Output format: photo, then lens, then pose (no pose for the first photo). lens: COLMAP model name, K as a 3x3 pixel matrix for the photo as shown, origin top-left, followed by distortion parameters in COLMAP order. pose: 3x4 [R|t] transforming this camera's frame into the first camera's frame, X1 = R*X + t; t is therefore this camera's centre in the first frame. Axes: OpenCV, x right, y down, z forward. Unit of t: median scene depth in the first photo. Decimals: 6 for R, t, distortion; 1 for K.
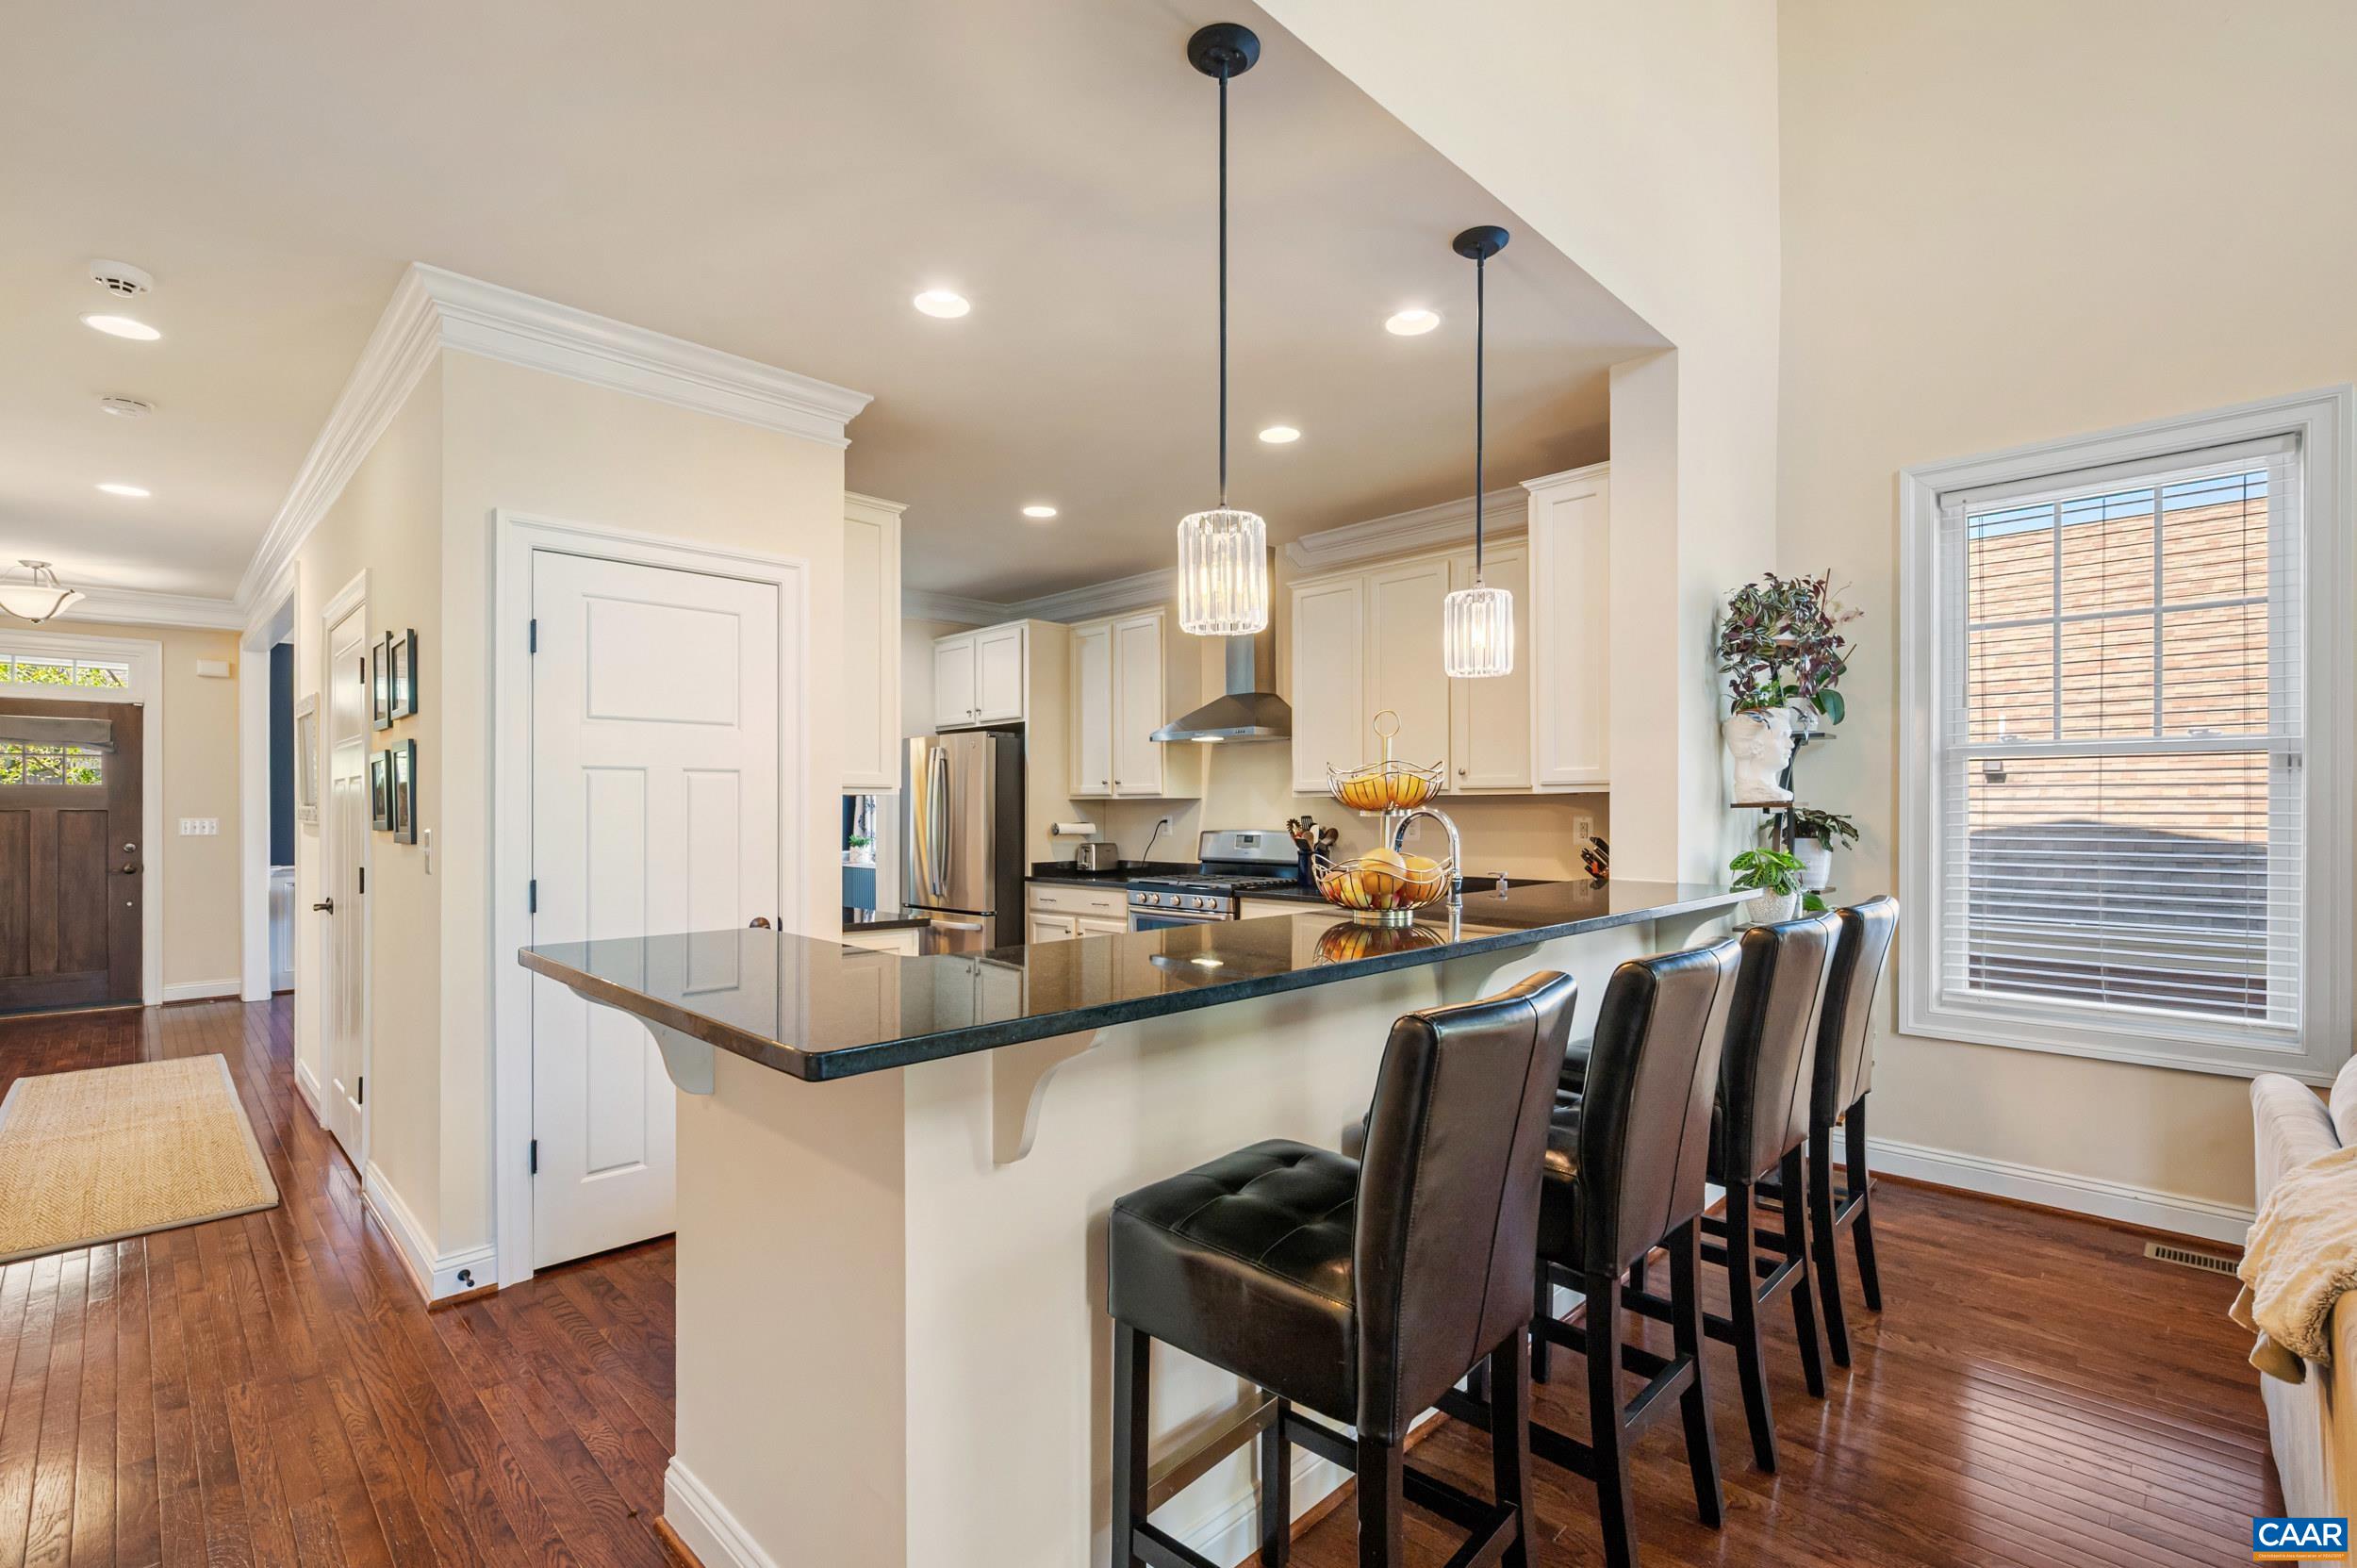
lens RADIAL K [[1049.4, 0, 1174.8], [0, 1049.4, 798.6], [0, 0, 1]] dist [0.000602, -0.000071]
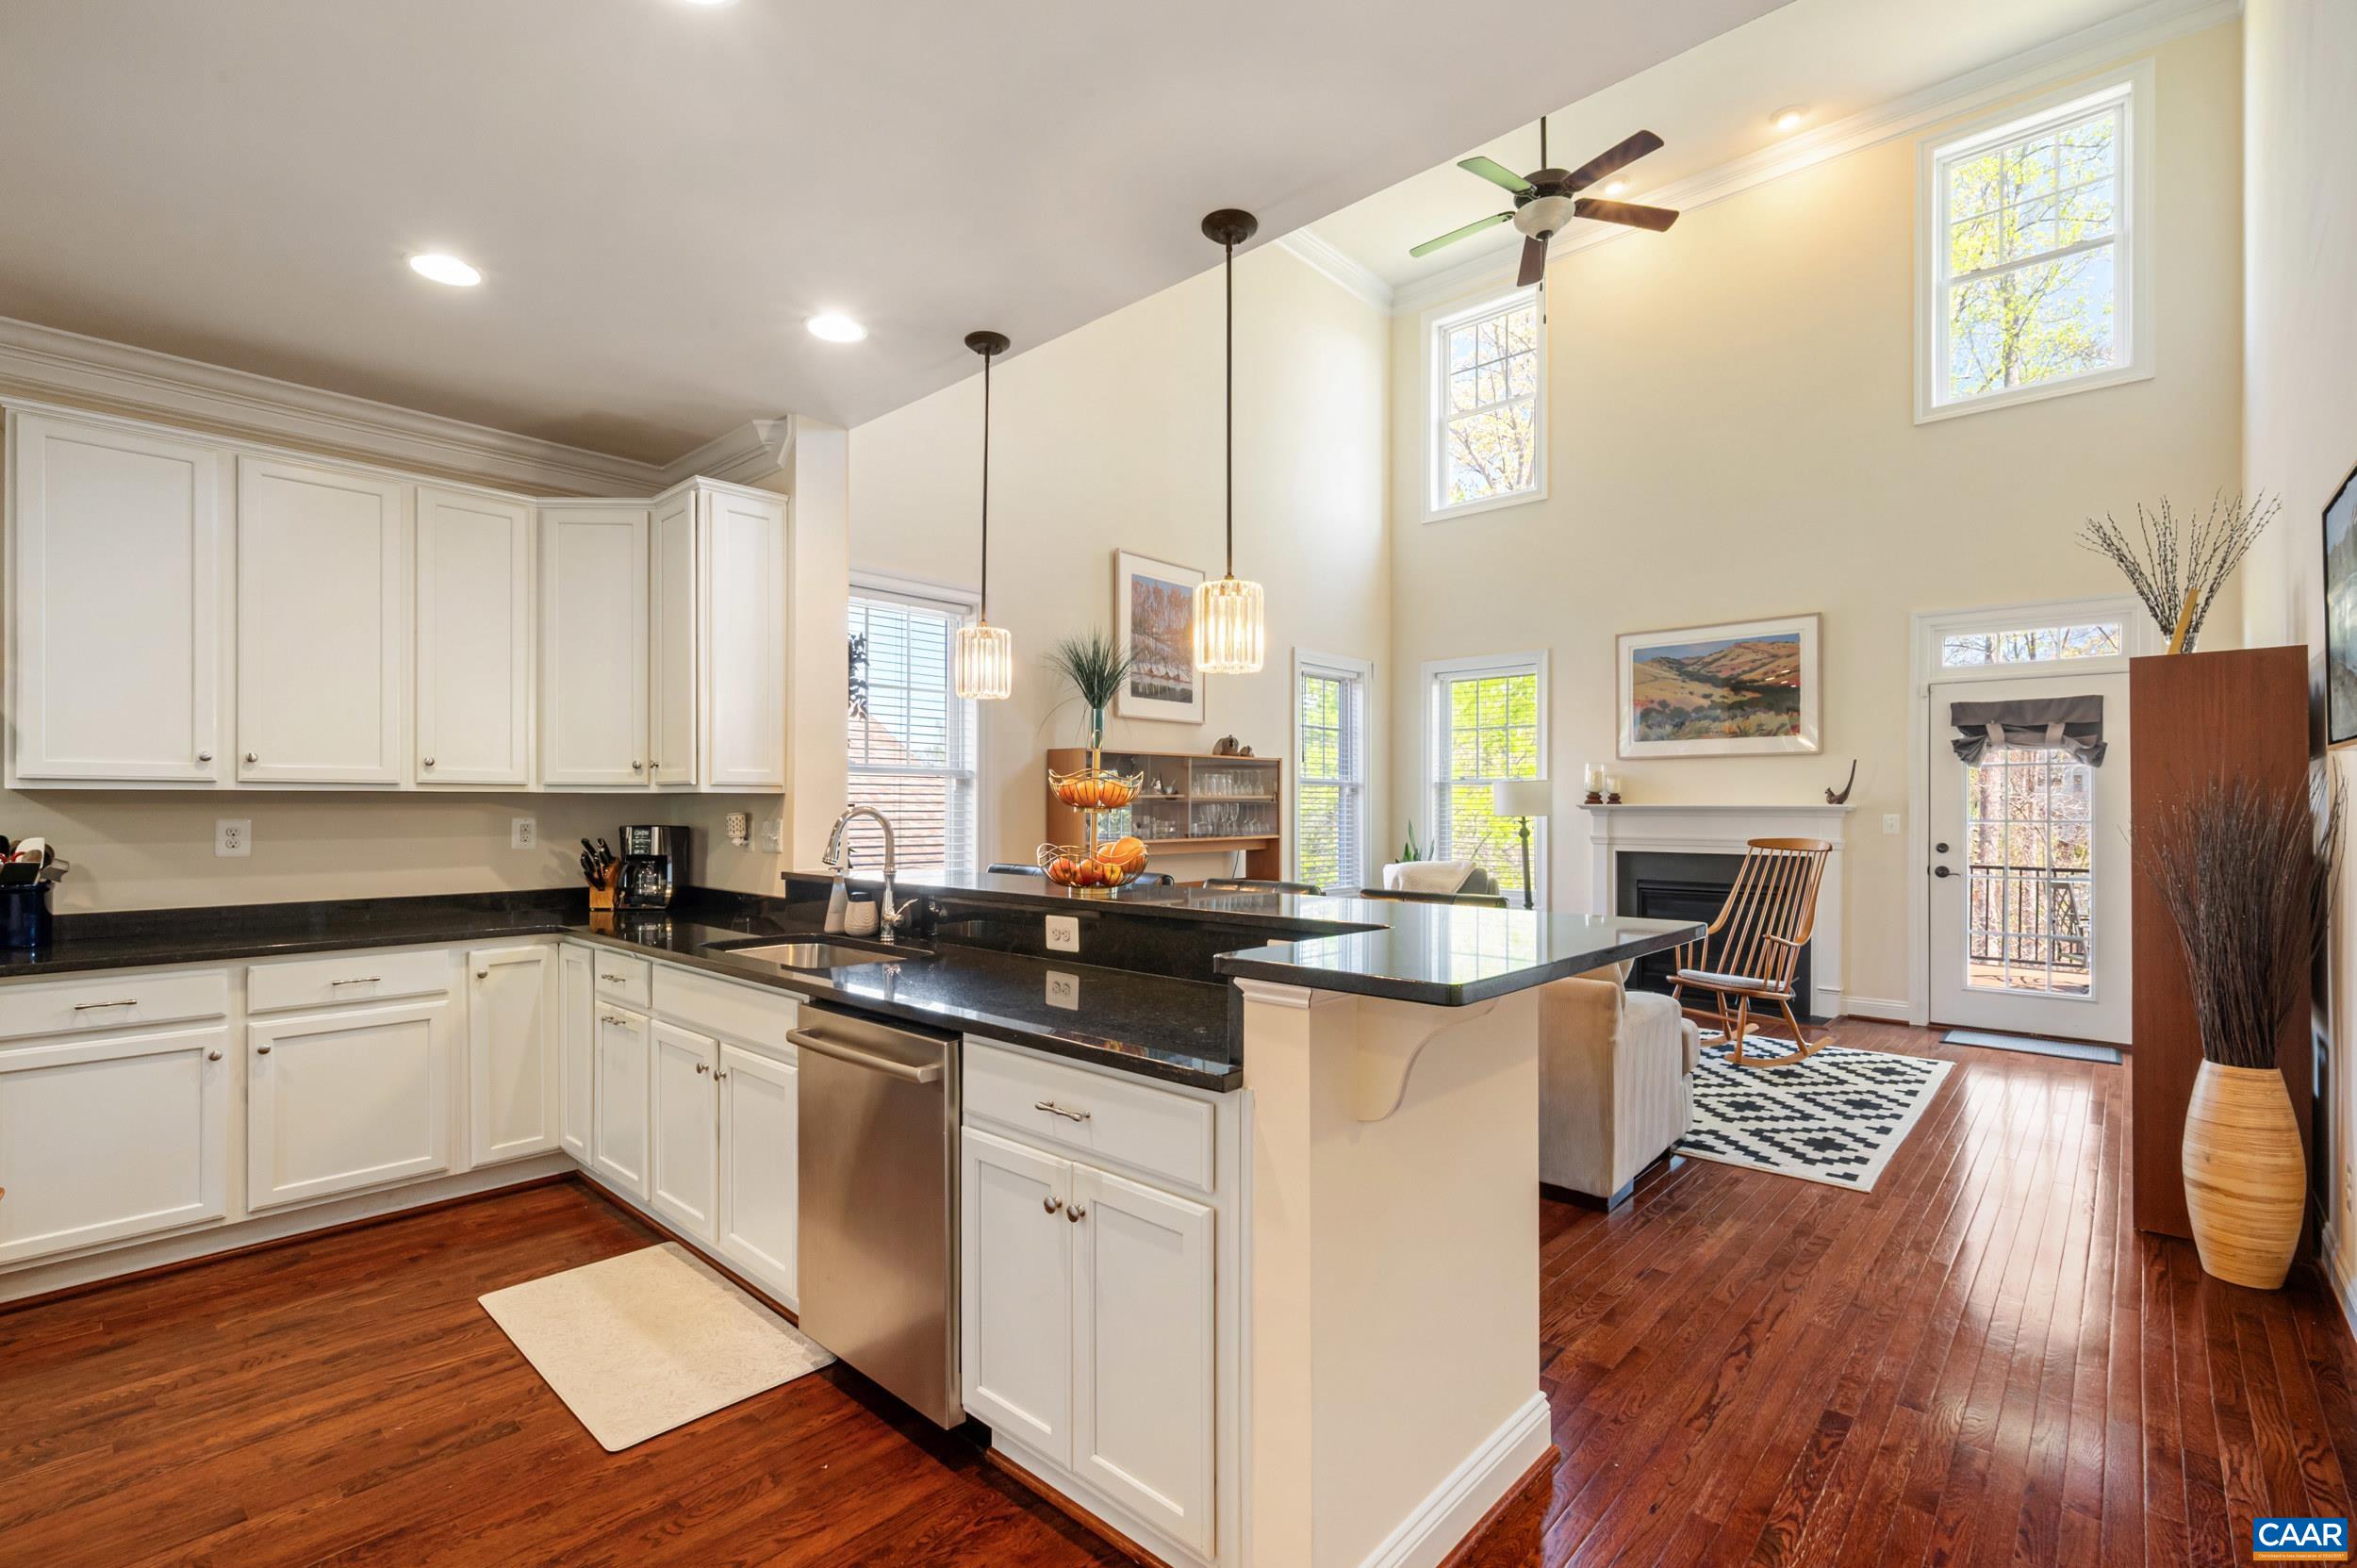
lens RADIAL K [[1049.4, 0, 1173.7], [0, 1049.4, 799.4], [0, 0, 1]] dist [0.000602, -0.000071]
pose [[-0.058181, 0.010325, 0.998253, -0.743569], [-0.005876, 0.999926, -0.010684, 0.010507], [-0.998289, -0.006488, -0.058116, 0.686532]]
